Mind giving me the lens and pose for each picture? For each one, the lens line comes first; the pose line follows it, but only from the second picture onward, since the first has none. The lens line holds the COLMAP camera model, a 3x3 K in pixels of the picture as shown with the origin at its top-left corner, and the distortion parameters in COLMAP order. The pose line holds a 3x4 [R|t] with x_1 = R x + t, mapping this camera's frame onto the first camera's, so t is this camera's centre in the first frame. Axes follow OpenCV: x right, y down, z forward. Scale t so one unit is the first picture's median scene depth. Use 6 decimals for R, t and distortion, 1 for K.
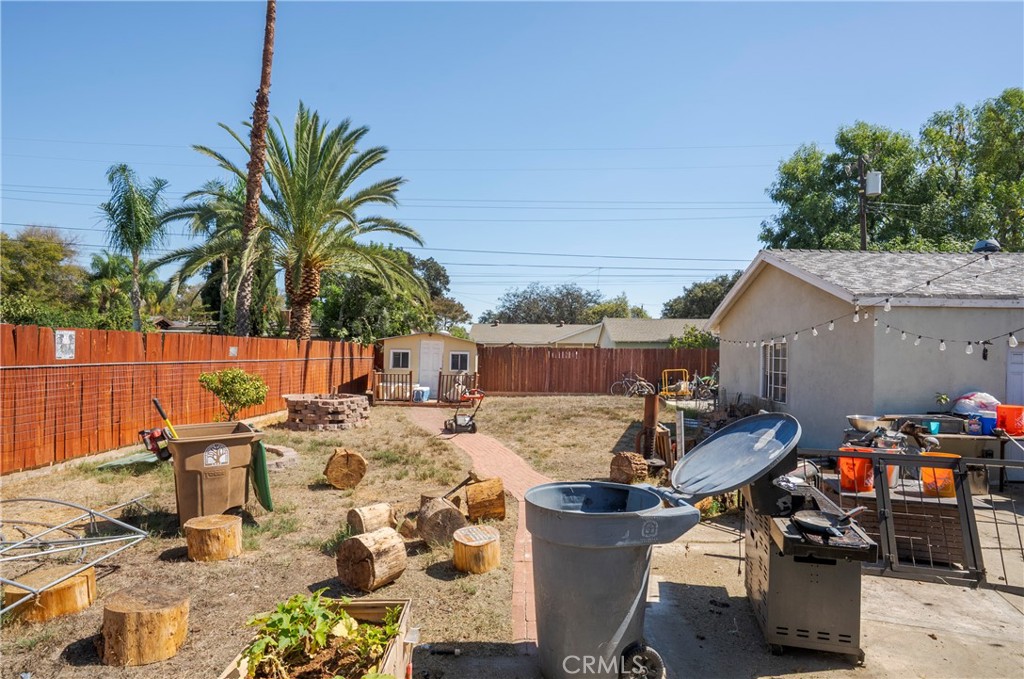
lens RADIAL K [[539.3, 0, 512.0], [0, 539.3, 339.5], [0, 0, 1]] dist [-0.016691, 0.000772]
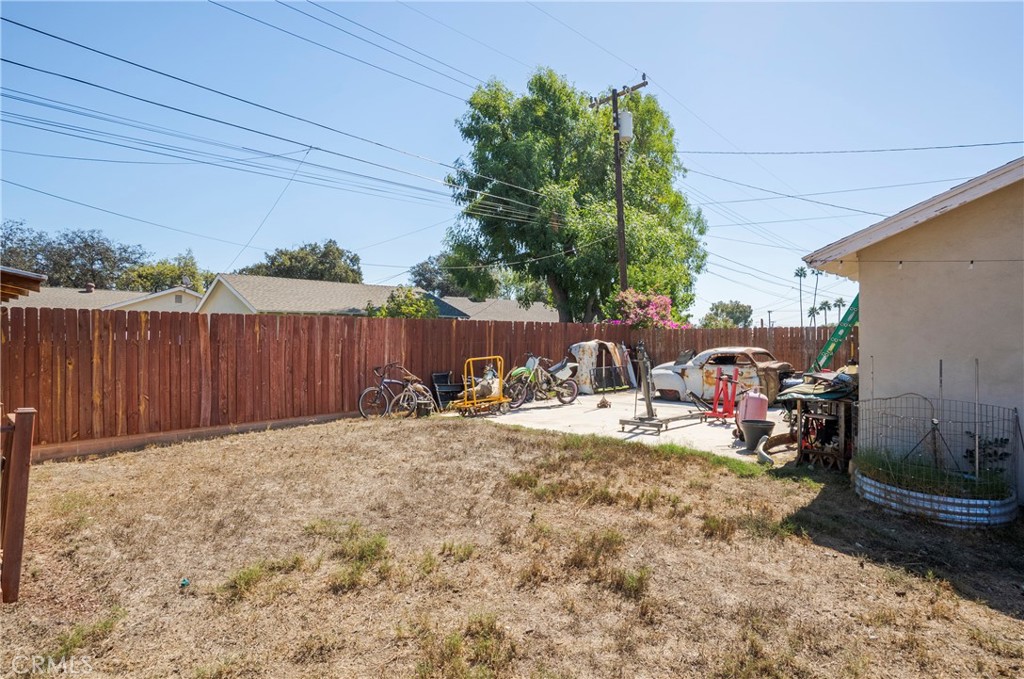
lens RADIAL K [[539.3, 0, 512.0], [0, 539.3, 339.5], [0, 0, 1]] dist [-0.016691, 0.000772]
pose [[0.677477, -0.012951, 0.735430, -0.051116], [-0.009244, 0.999616, 0.026120, 0.016660], [-0.735485, -0.024494, 0.677098, 0.430267]]
